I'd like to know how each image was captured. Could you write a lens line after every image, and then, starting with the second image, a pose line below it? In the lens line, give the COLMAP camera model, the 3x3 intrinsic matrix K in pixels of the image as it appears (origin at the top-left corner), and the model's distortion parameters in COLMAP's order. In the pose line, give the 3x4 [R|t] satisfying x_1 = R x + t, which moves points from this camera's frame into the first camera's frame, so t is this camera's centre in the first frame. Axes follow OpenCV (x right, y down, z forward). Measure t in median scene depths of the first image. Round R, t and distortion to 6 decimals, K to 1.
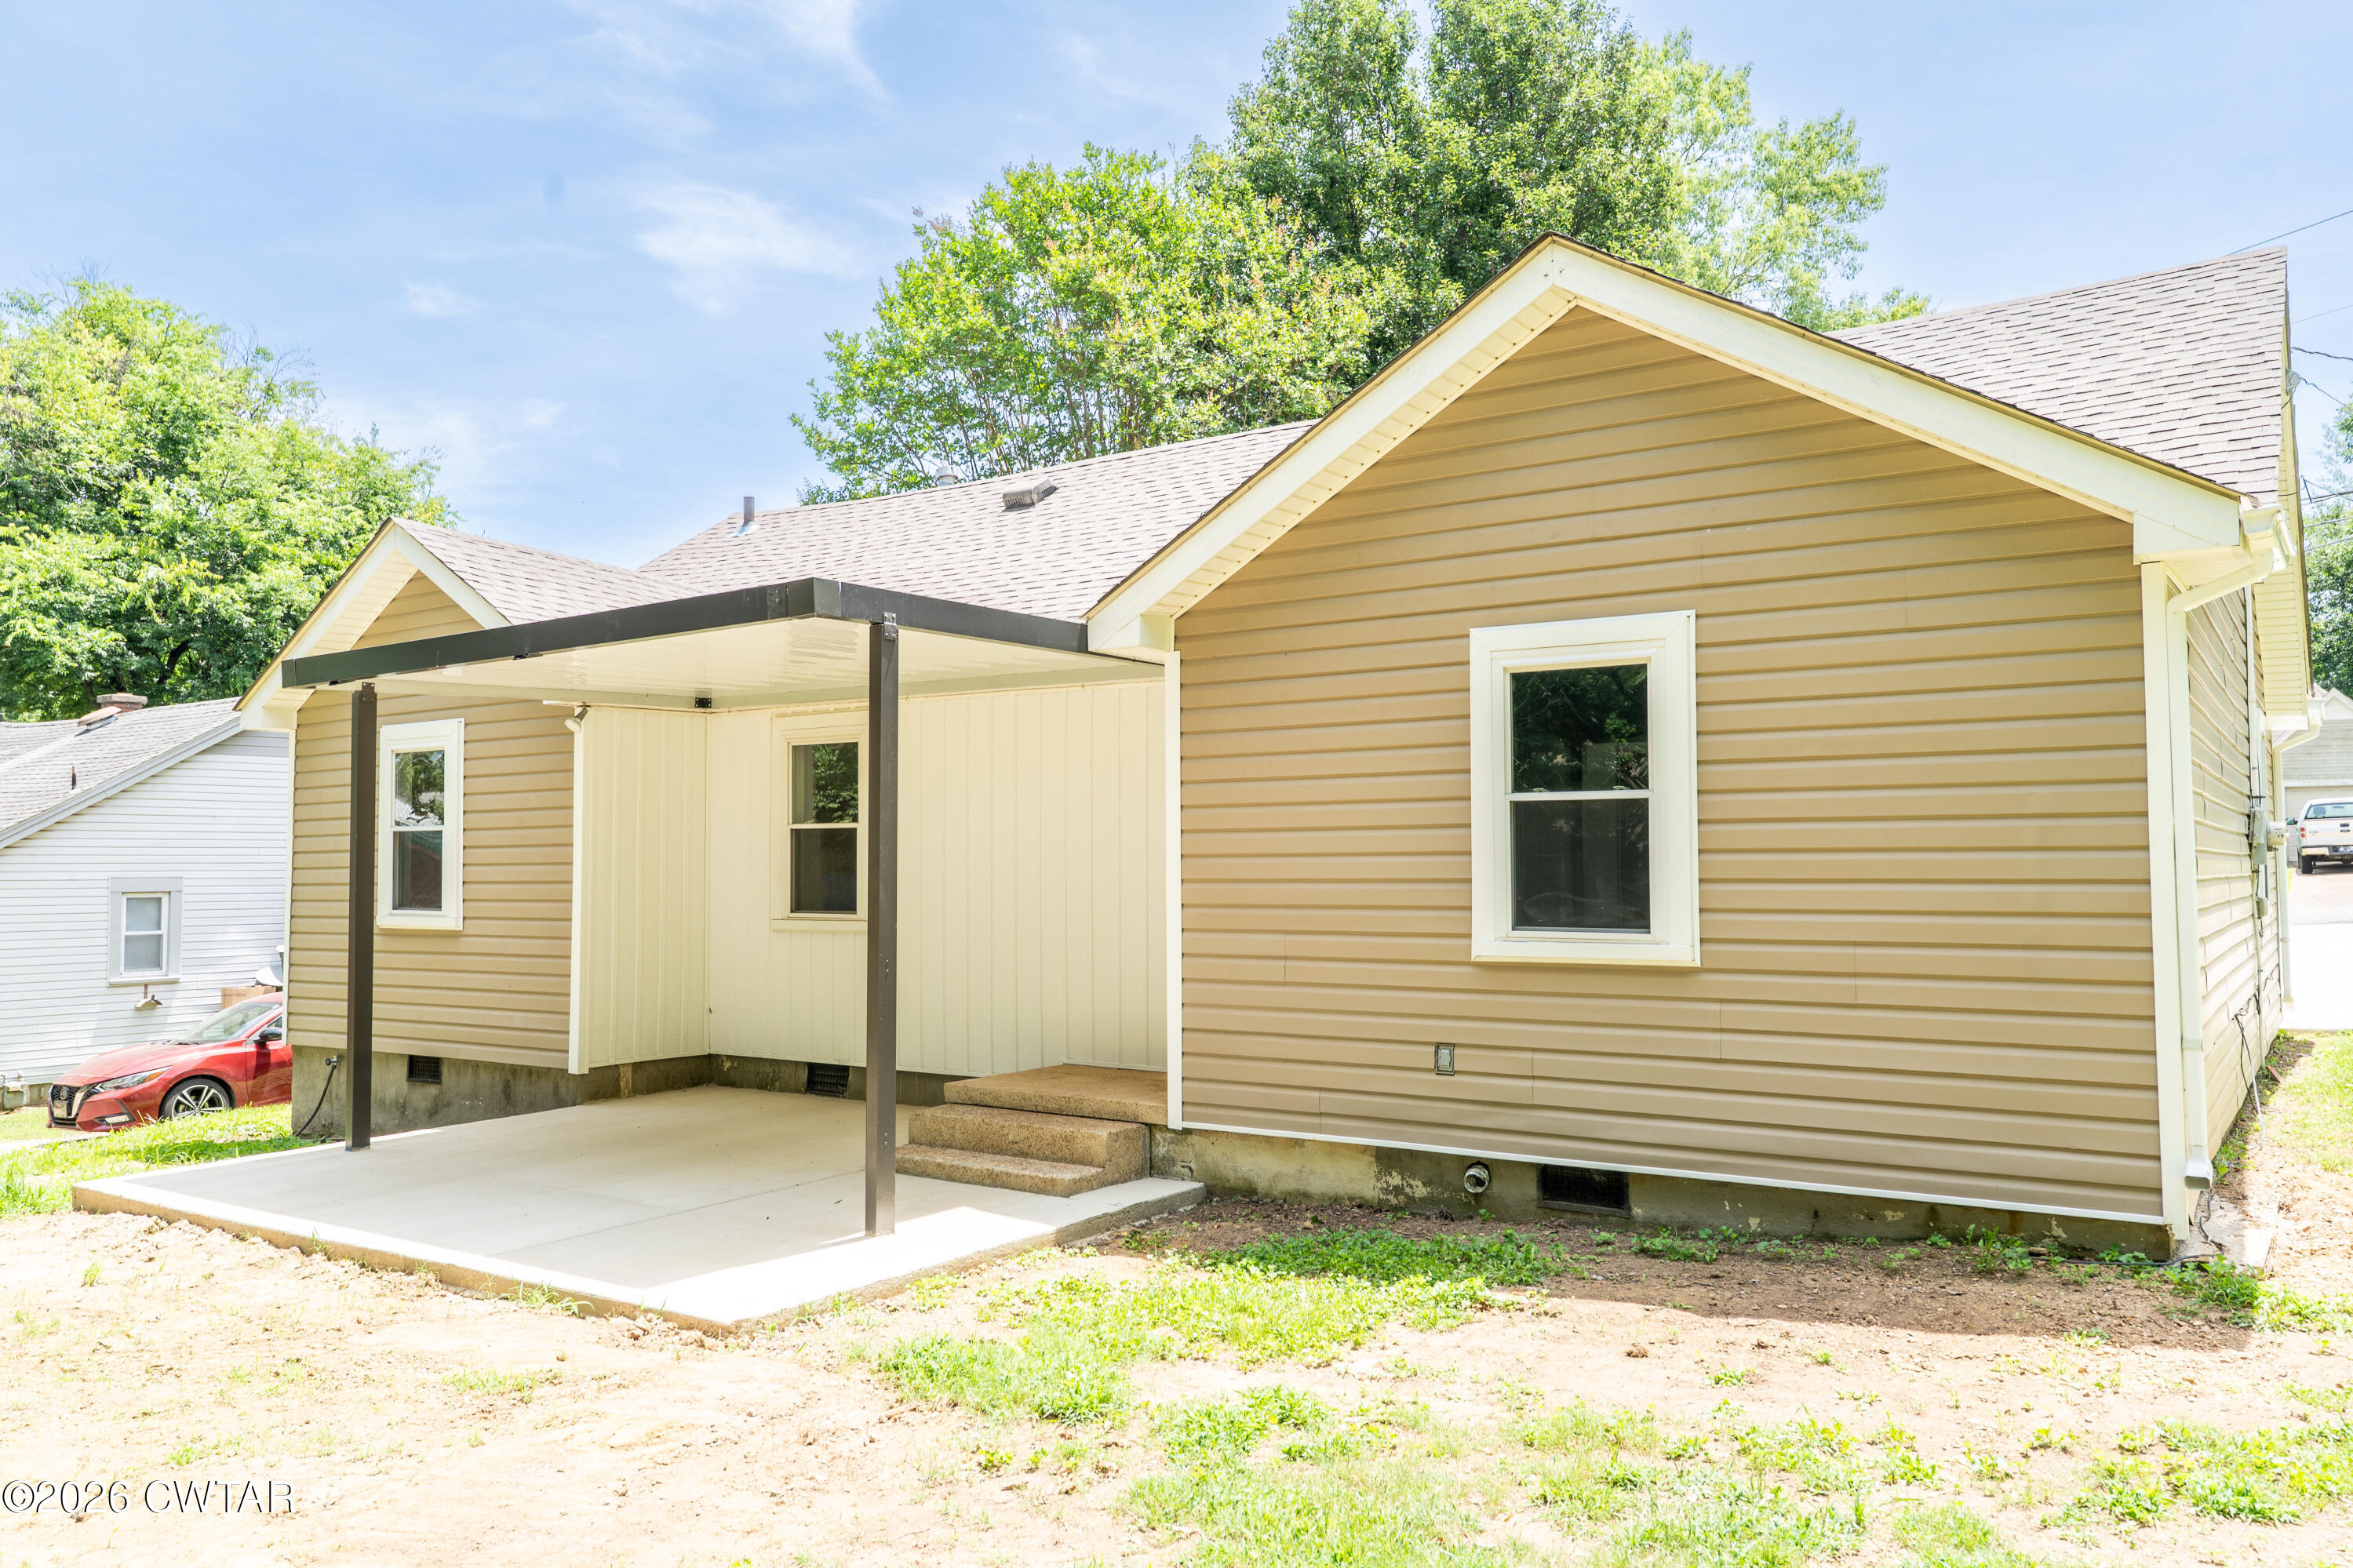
lens RADIAL K [[1734.3, 0, 1176.5], [0, 1734.3, 784.0], [0, 0, 1]] dist [-0.014714, -0.001571]
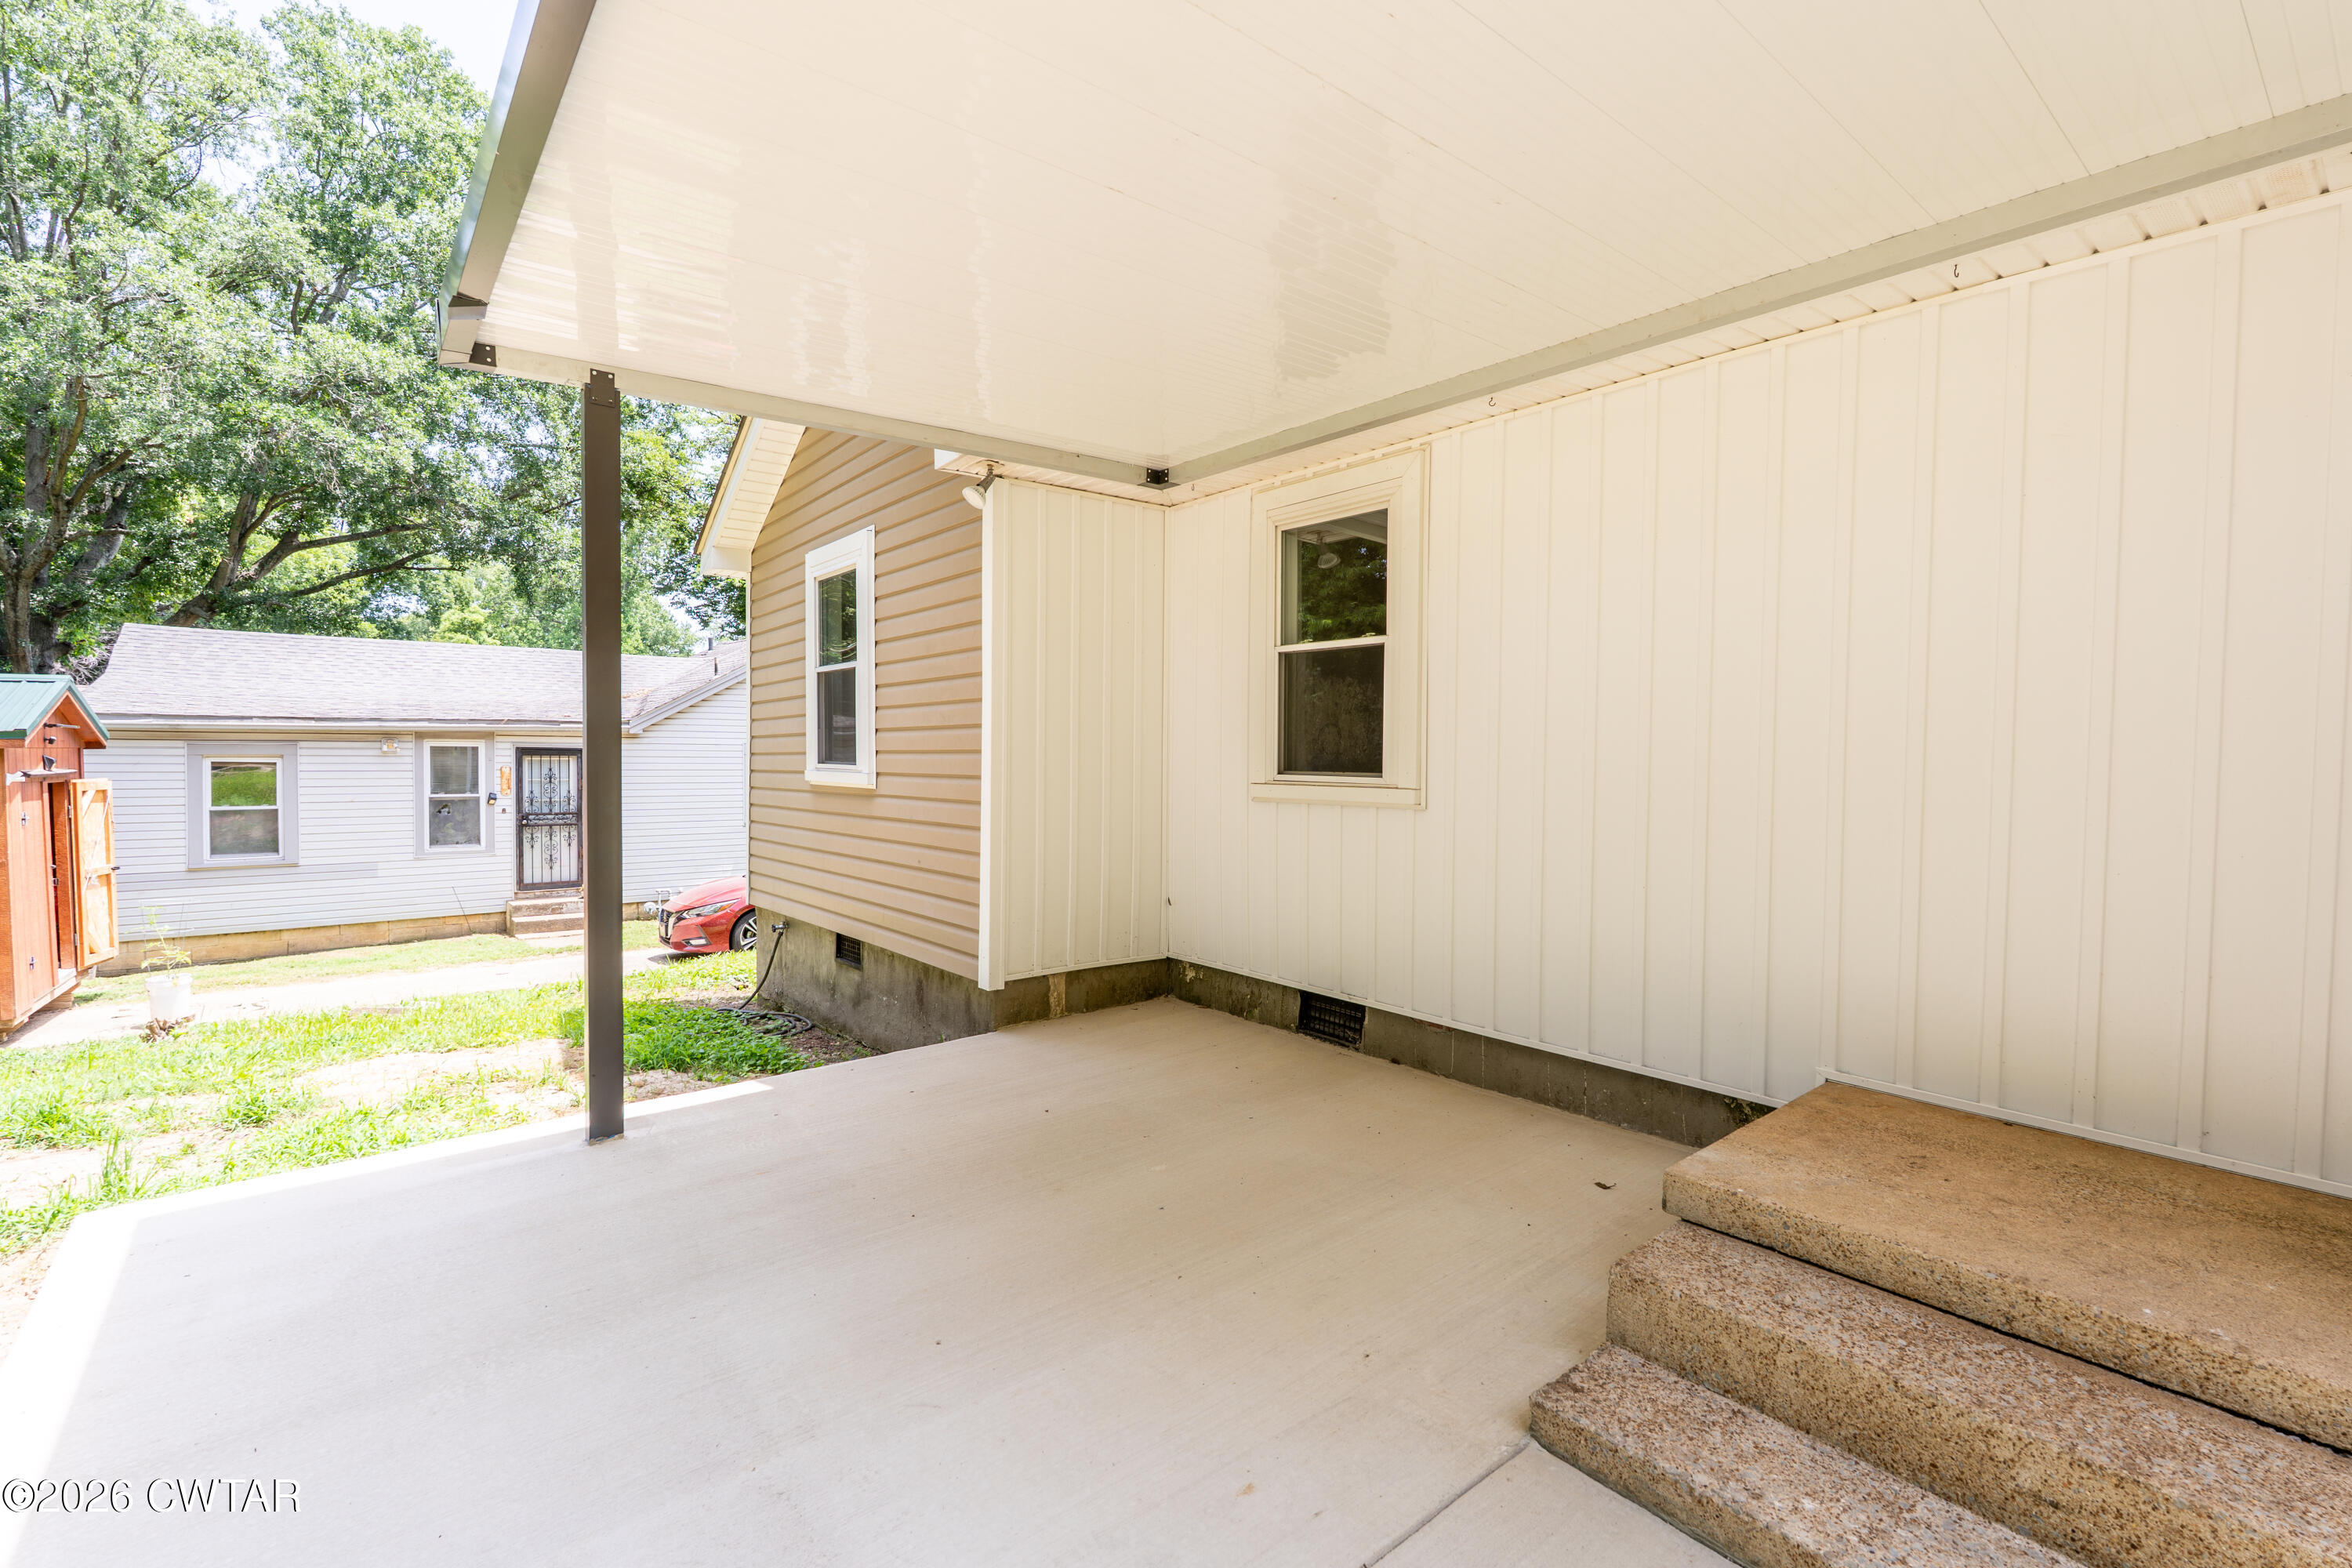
lens RADIAL K [[1038.2, 0, 1176.0], [0, 1038.2, 784.0], [0, 0, 1]] dist [-0.011598, -0.000222]
pose [[0.961296, 0.020822, -0.274730, -0.146705], [-0.000355, 0.997233, 0.074339, 0.046939], [0.275517, -0.071364, 0.958644, 0.586049]]
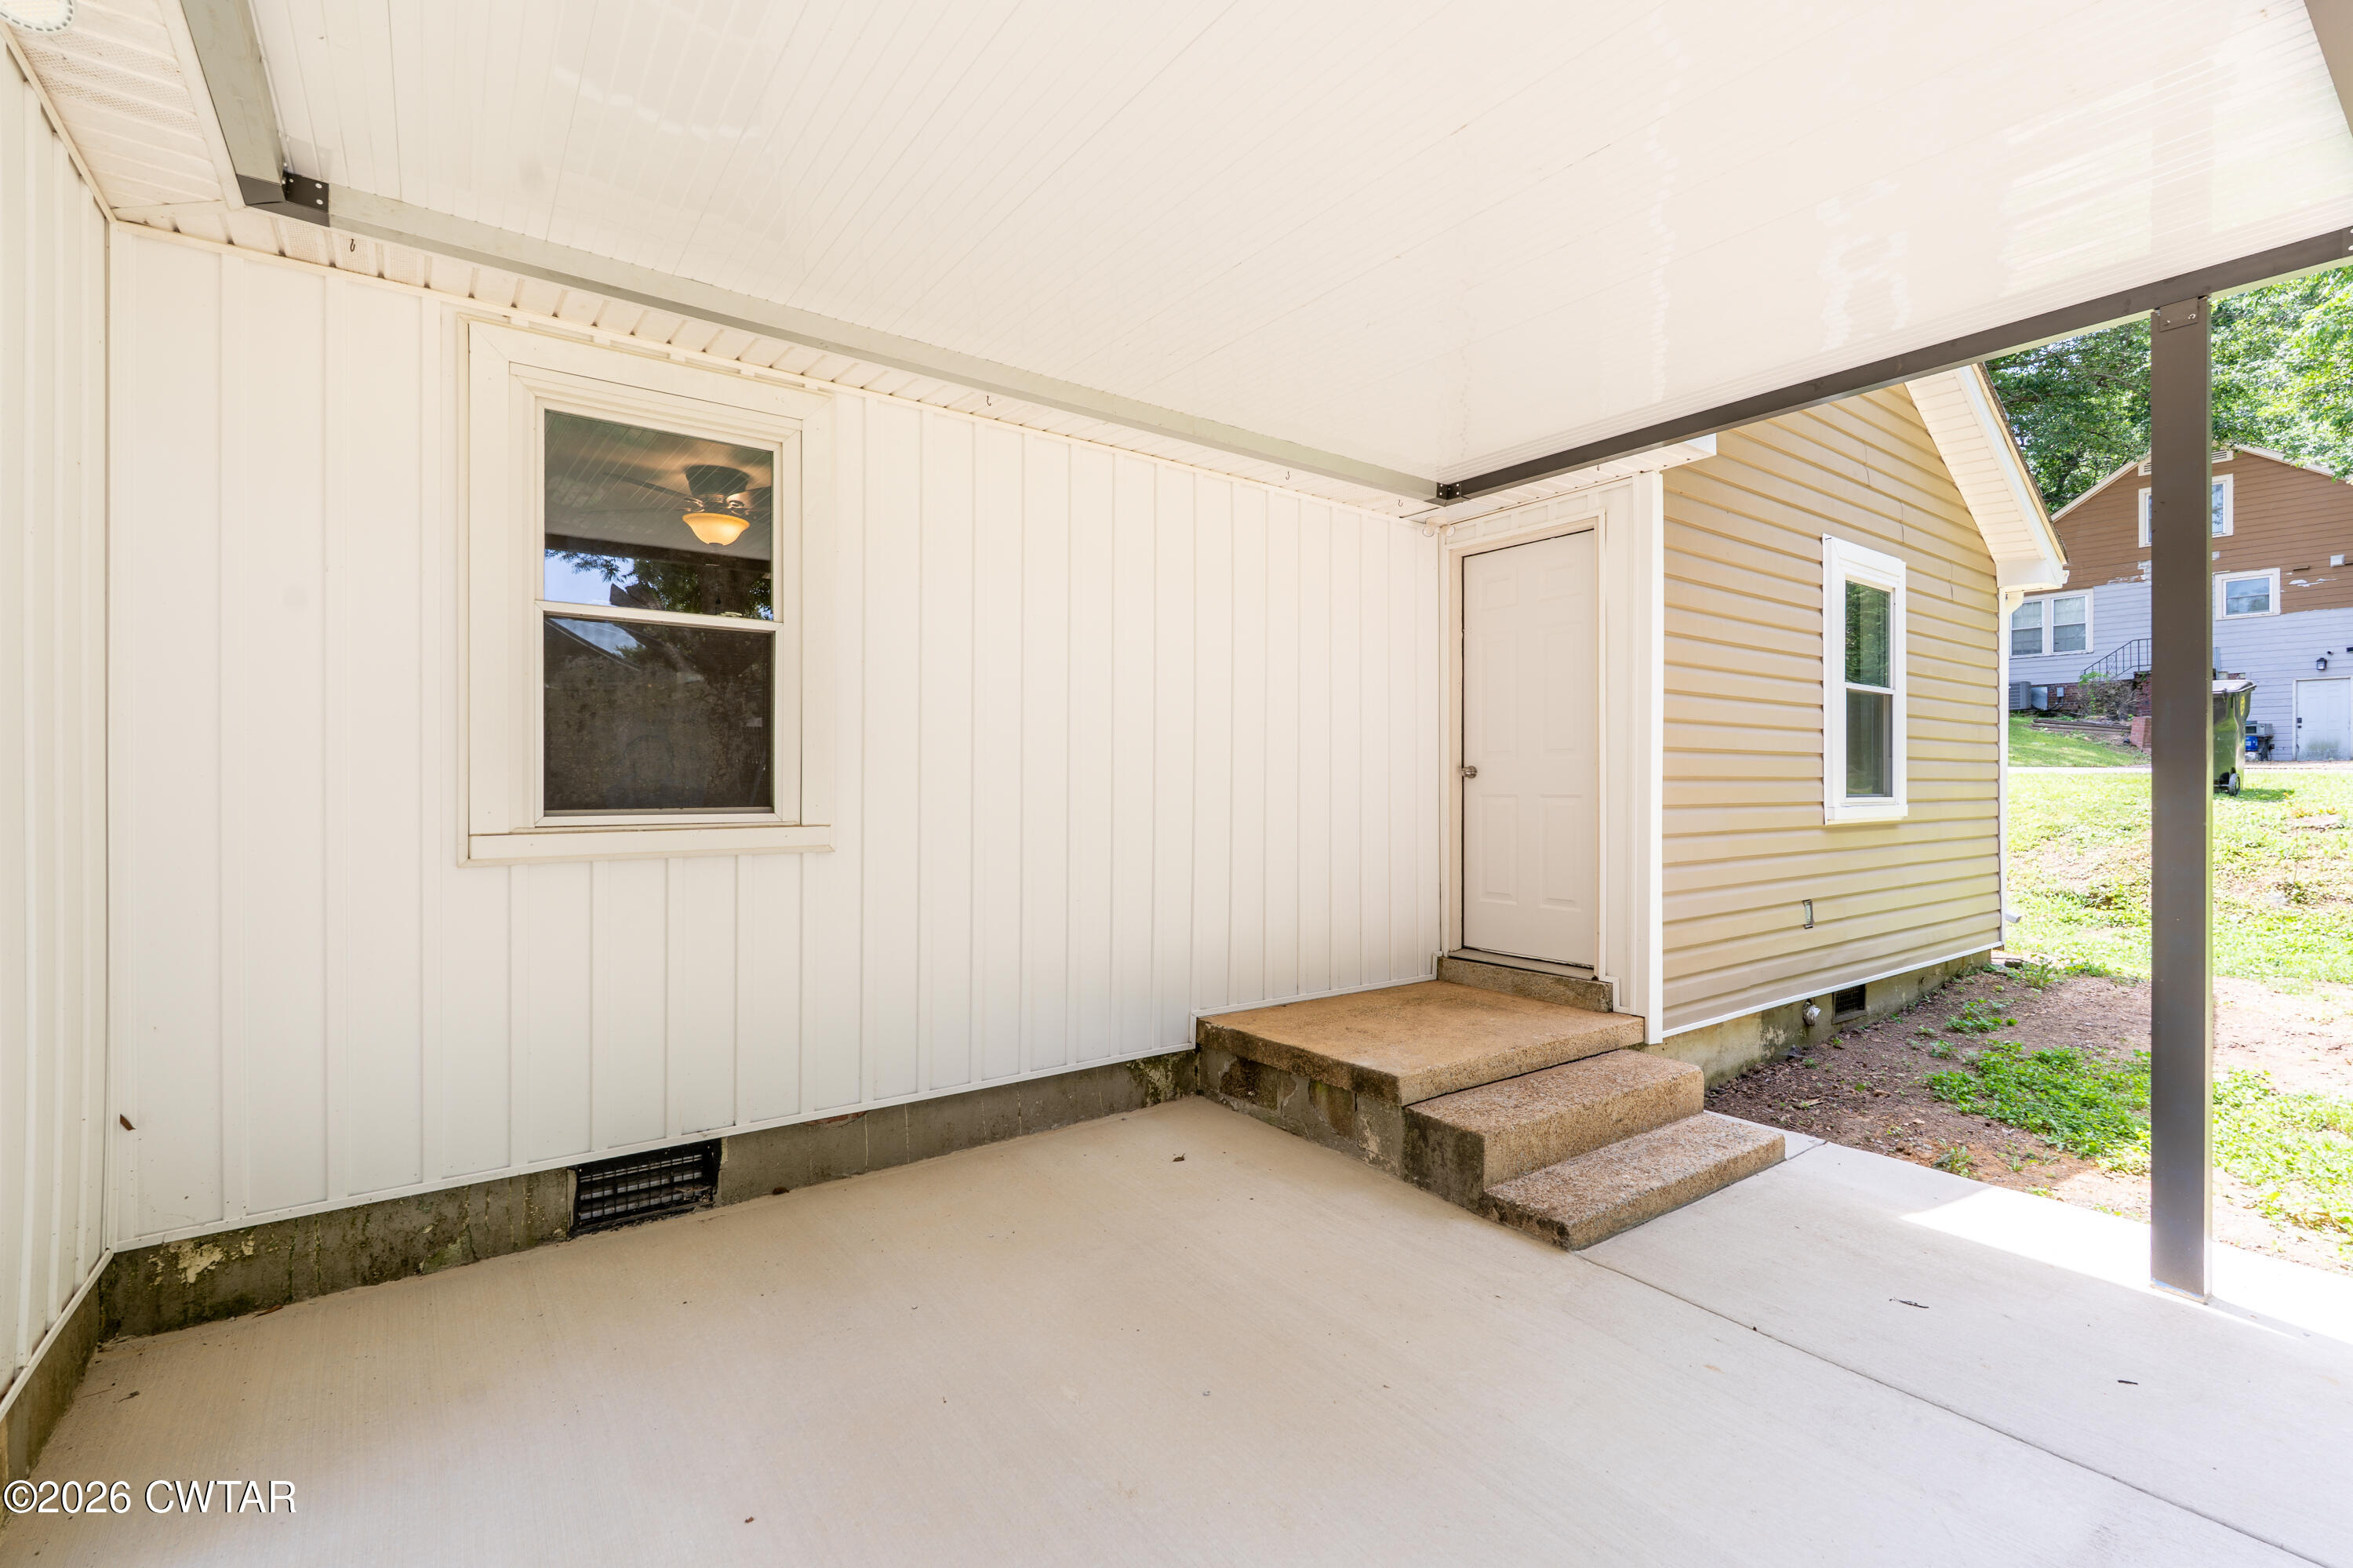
lens RADIAL K [[1029.3, 0, 1176.2], [0, 1029.3, 790.6], [0, 0, 1]] dist [-0.003226, 0.000093]
pose [[0.327017, 0.000018, 0.945018, -0.400984], [-0.044443, 0.998894, 0.015360, 0.057396], [-0.943973, -0.047023, 0.326656, 0.773800]]
